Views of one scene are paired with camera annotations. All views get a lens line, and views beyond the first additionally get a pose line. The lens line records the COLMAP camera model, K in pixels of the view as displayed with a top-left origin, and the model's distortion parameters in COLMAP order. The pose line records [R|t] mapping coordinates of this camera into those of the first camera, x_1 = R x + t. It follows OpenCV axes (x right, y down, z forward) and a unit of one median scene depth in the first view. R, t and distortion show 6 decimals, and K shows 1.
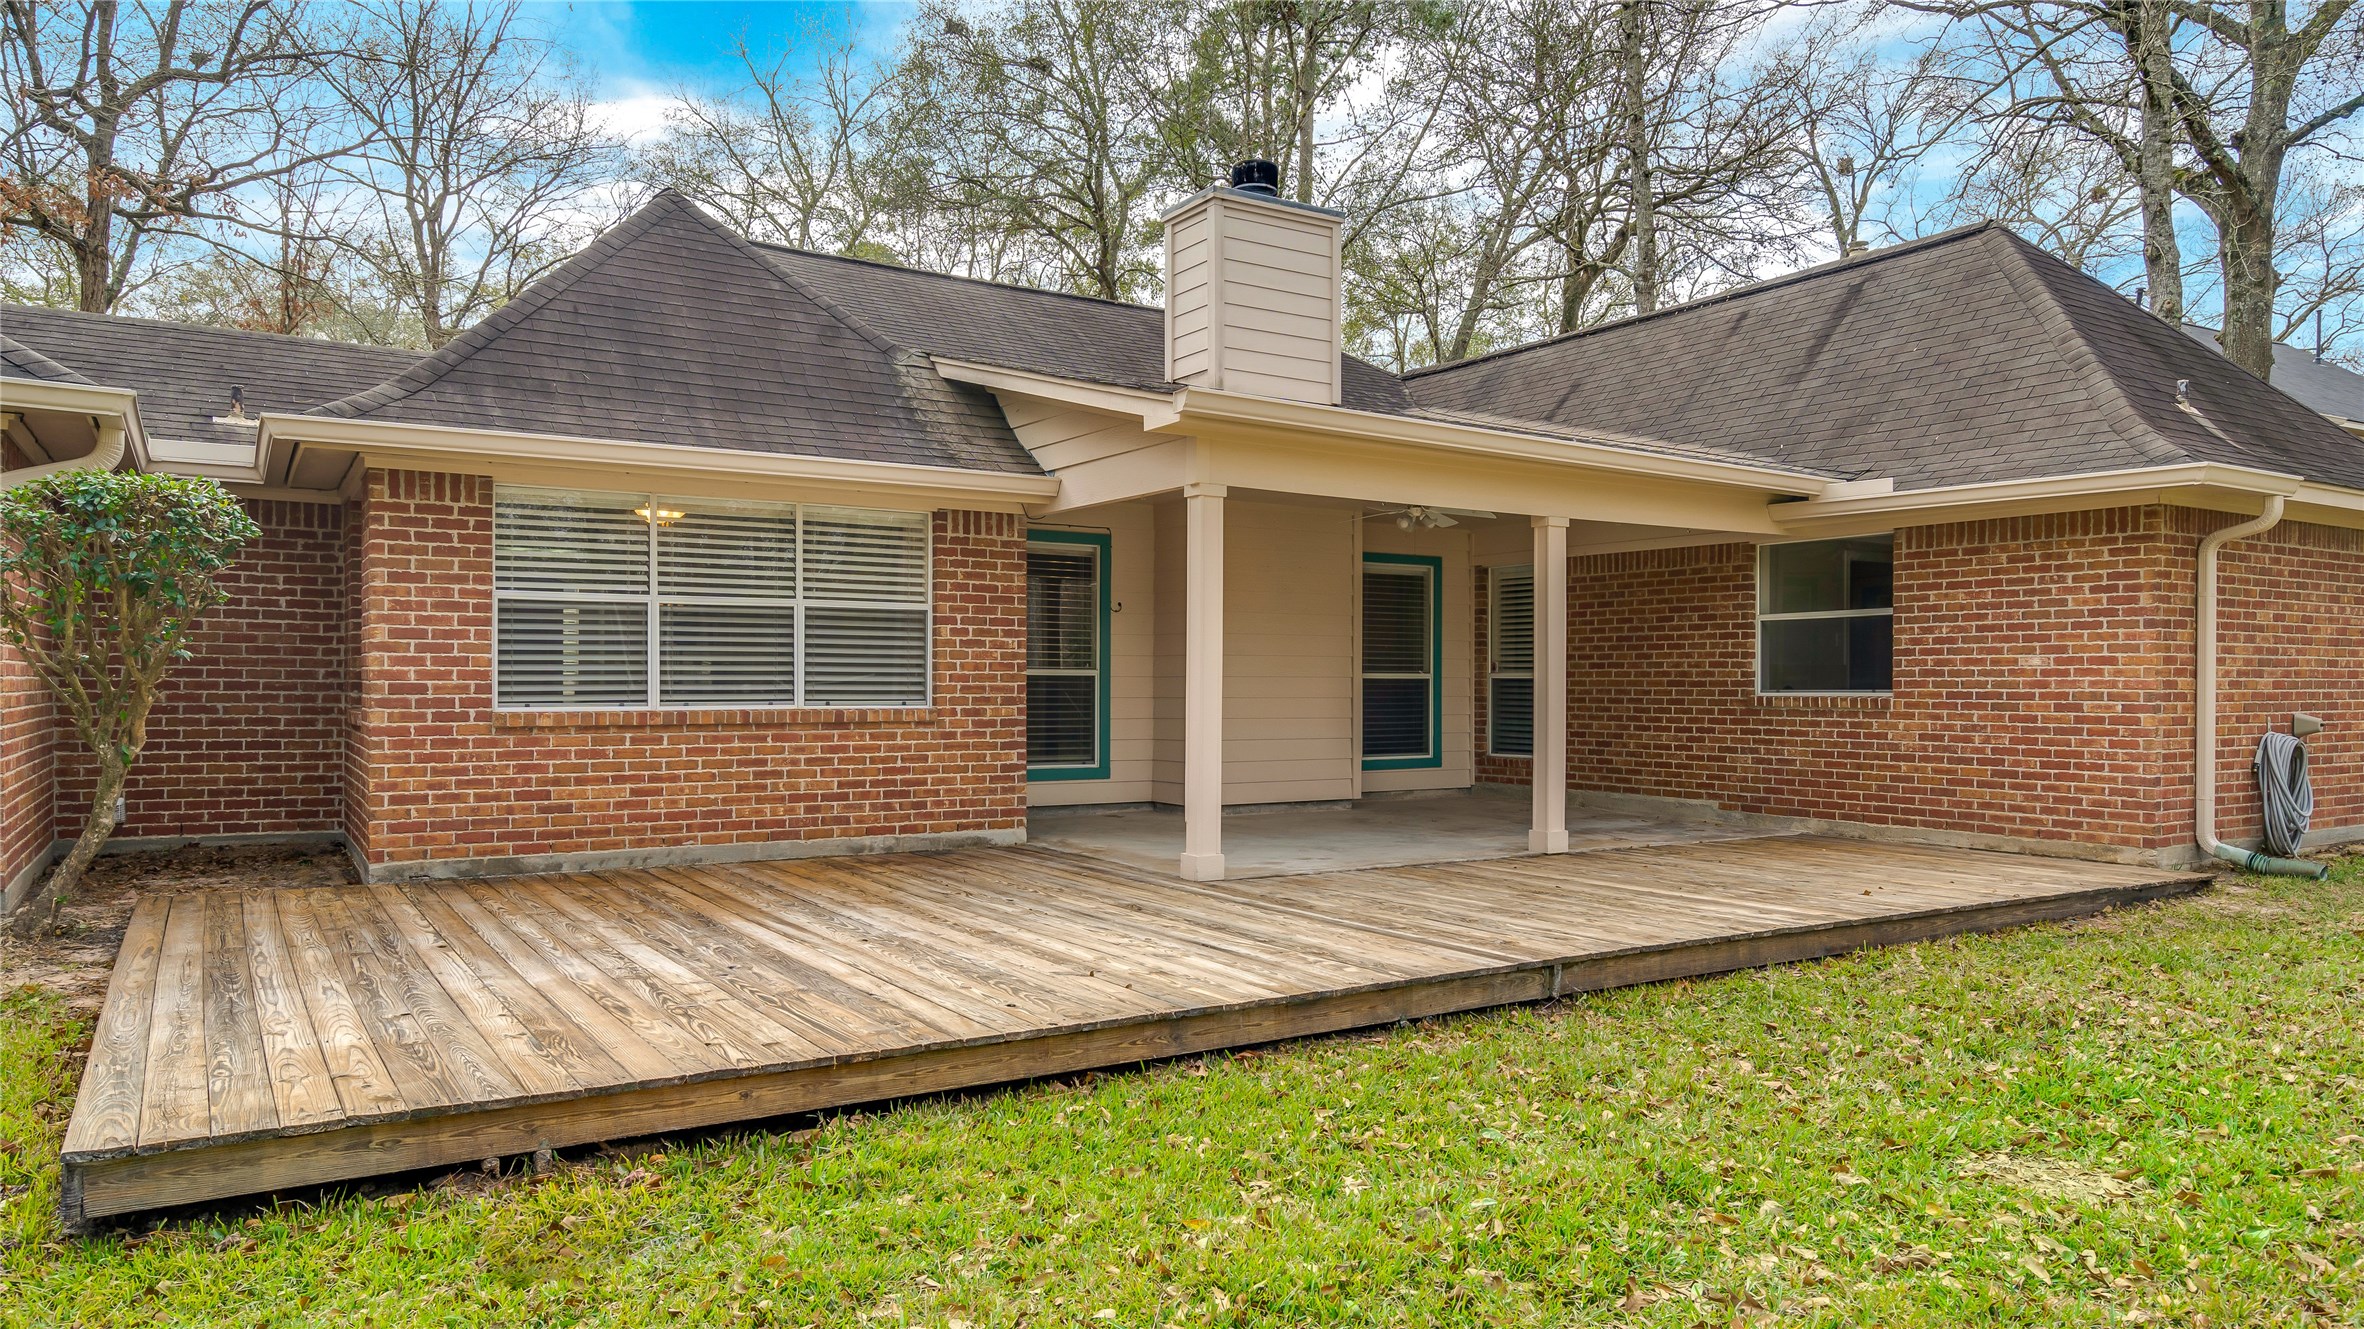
lens RADIAL K [[1558.9, 0, 1182.0], [0, 1558.9, 664.5], [0, 0, 1]] dist [-0.000801, -0.000507]
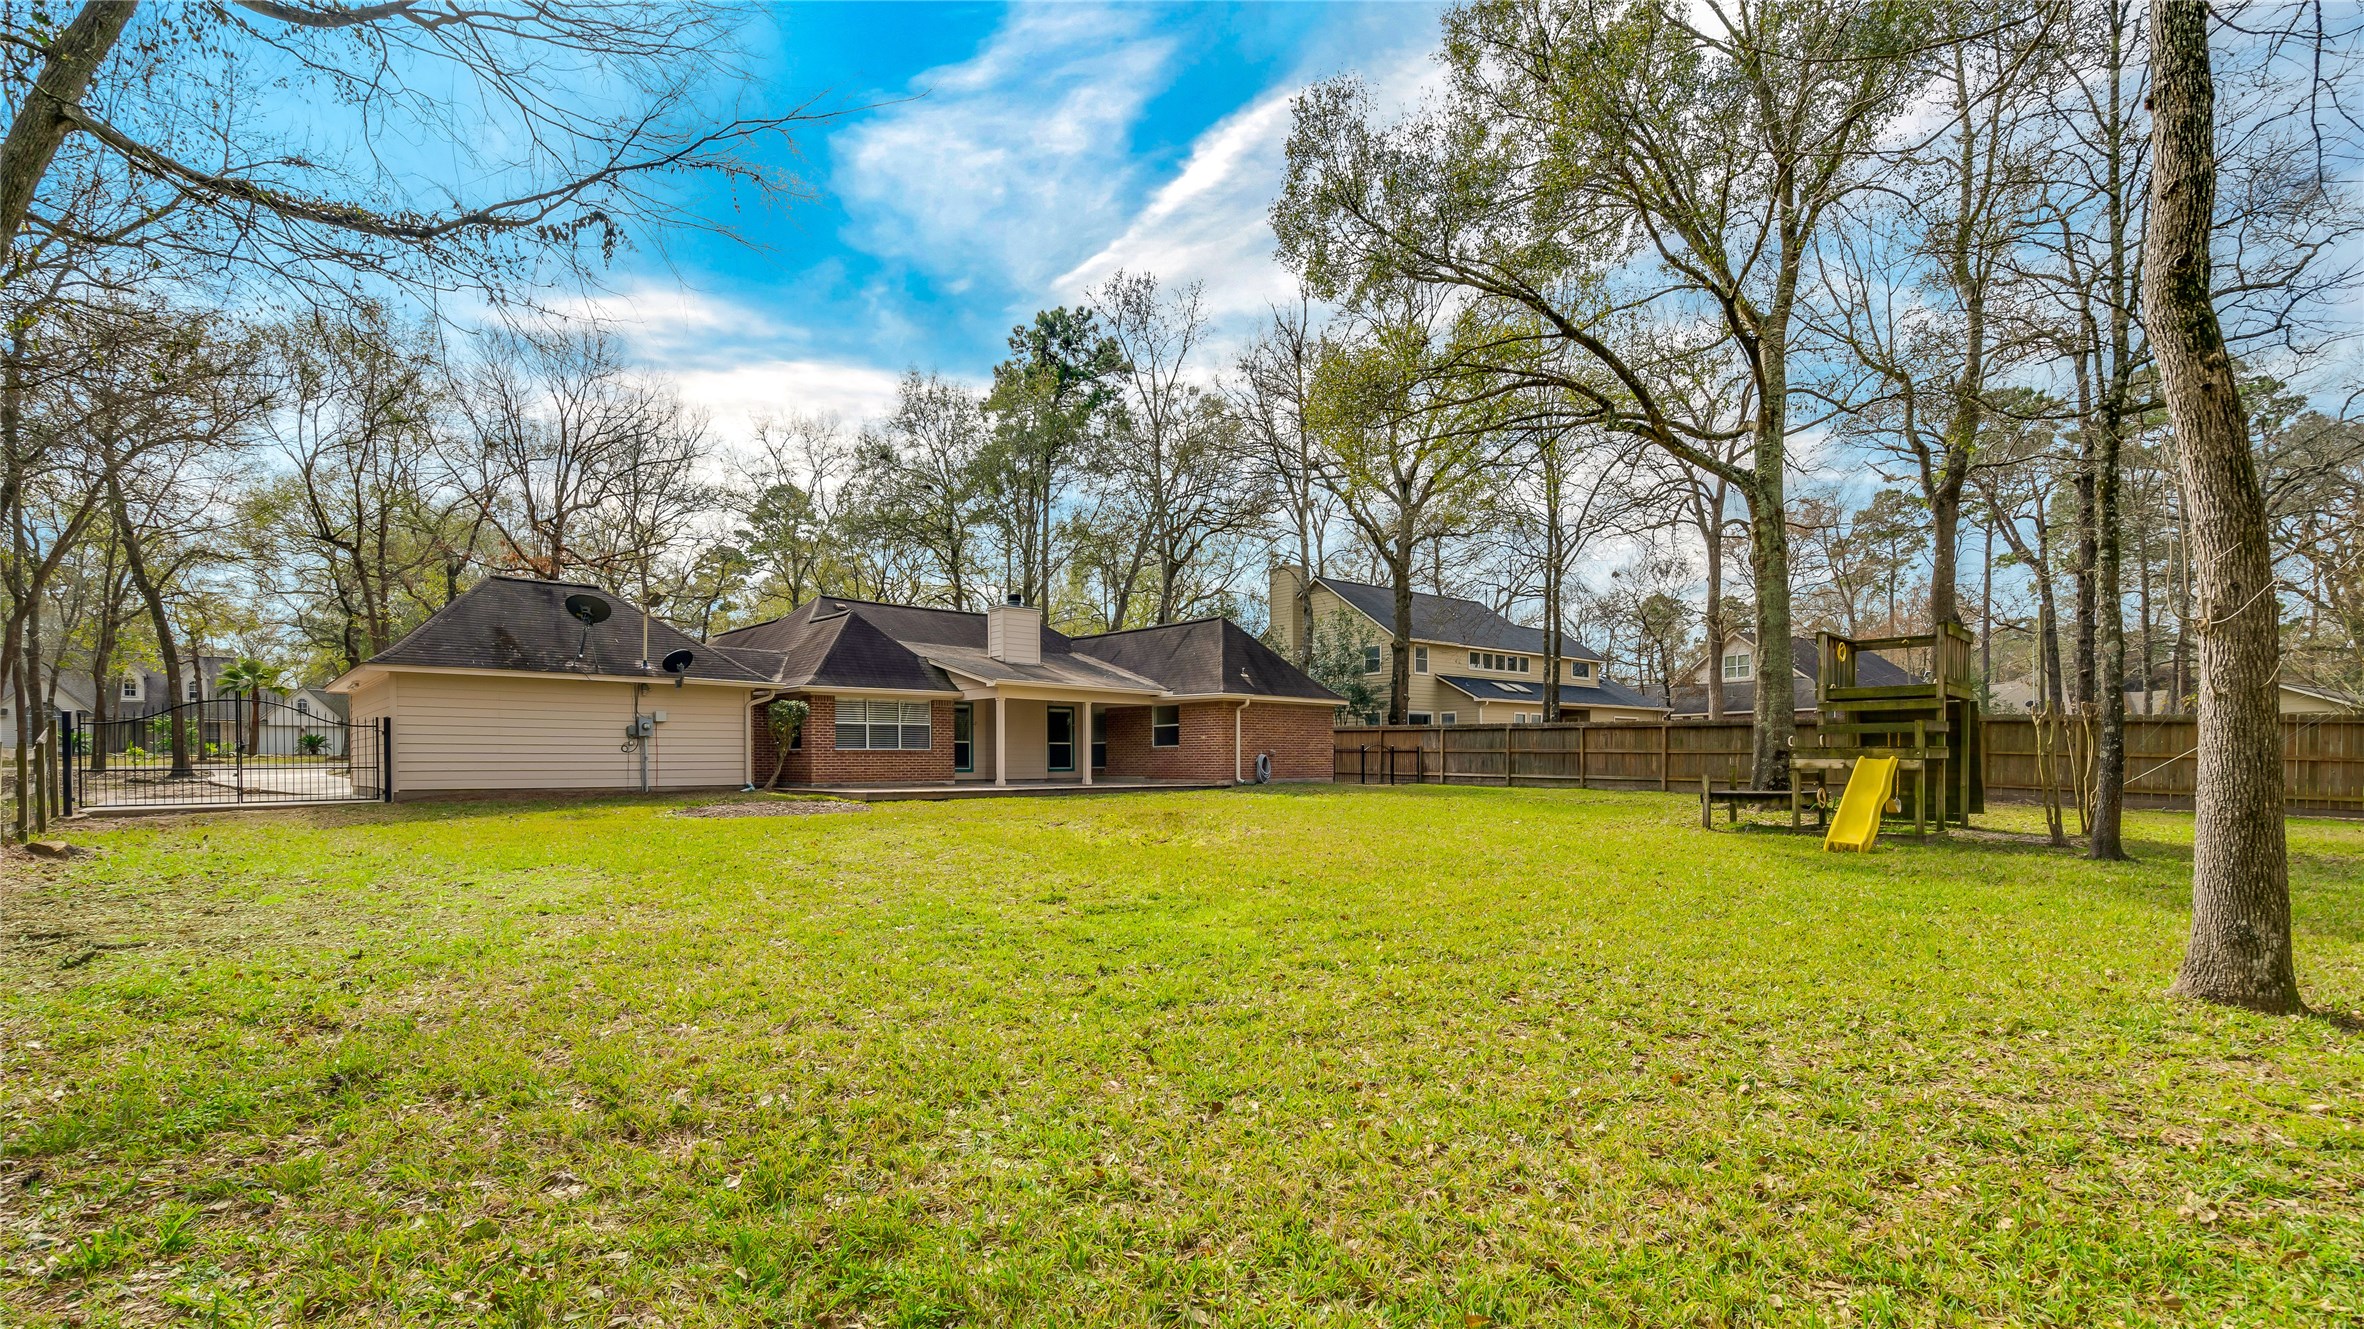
lens RADIAL K [[1558.9, 0, 1182.0], [0, 1558.9, 664.5], [0, 0, 1]] dist [-0.000801, -0.000507]
pose [[0.991462, -0.003094, 0.130359, -0.043140], [0.010035, 0.998564, -0.052618, 0.021040], [-0.130009, 0.053477, 0.990070, -2.848603]]
